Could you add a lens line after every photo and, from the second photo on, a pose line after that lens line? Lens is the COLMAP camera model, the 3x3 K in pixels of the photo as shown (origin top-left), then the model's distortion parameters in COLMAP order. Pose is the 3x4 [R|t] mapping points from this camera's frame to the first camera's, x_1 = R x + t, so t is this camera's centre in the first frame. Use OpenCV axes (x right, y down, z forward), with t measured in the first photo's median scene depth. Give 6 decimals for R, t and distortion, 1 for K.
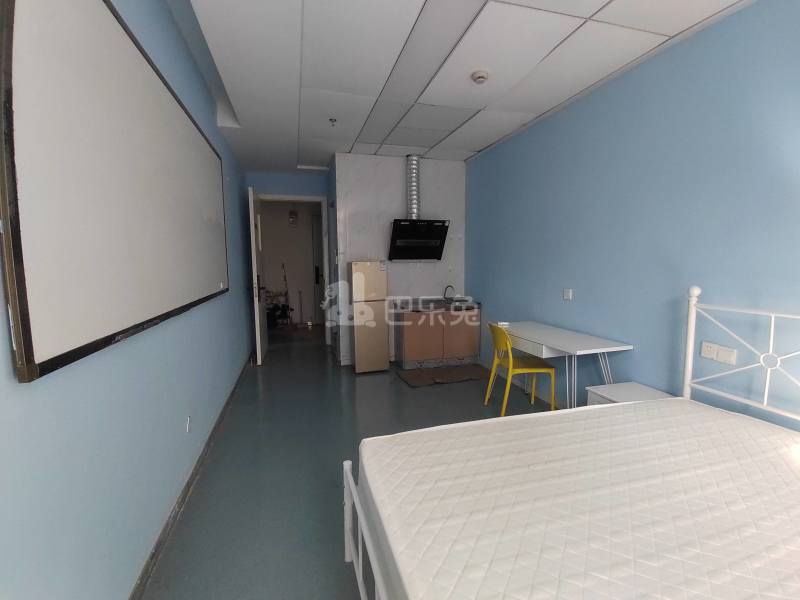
lens RADIAL K [[363.4, 0, 399.0], [0, 363.4, 303.2], [0, 0, 1]] dist [-0.008960, 0.000103]
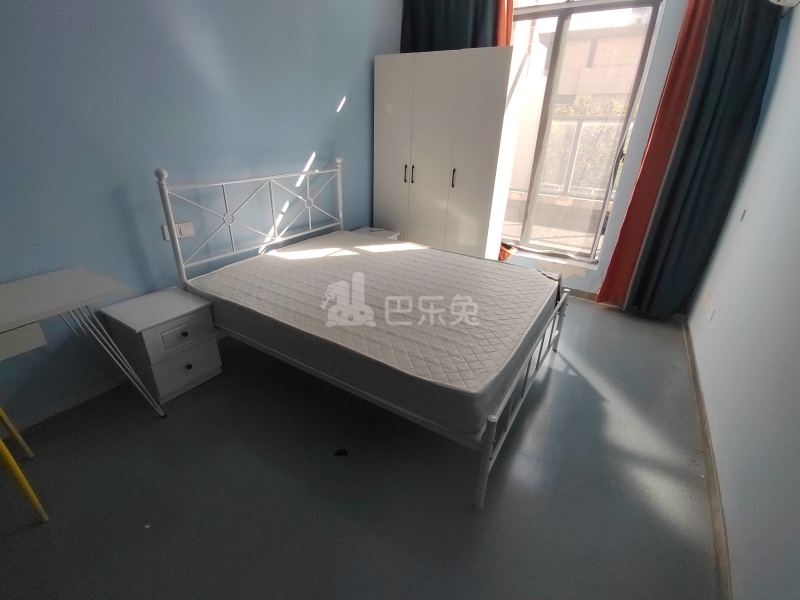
lens RADIAL K [[363.4, 0, 399.0], [0, 363.4, 303.2], [0, 0, 1]] dist [-0.008960, 0.000103]
pose [[-0.664681, -0.329835, 0.670379, -0.370819], [0.064347, 0.868669, 0.491196, -0.168711], [-0.744351, 0.369626, -0.556164, 1.186266]]
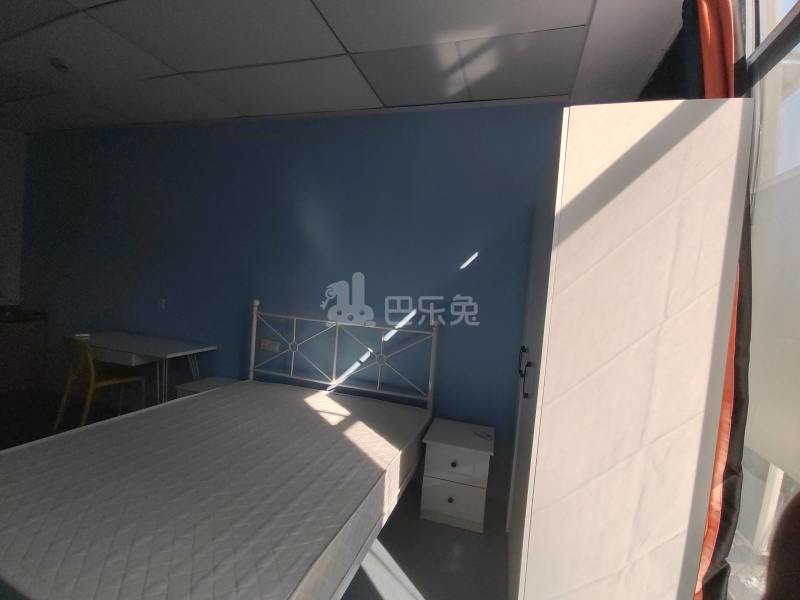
lens RADIAL K [[363.4, 0, 399.0], [0, 363.4, 303.2], [0, 0, 1]] dist [-0.008960, 0.000103]
pose [[0.536243, 0.018906, 0.843852, -0.076303], [0.005780, 0.999643, -0.026070, 0.008000], [-0.844044, 0.018857, 0.535942, -0.227182]]
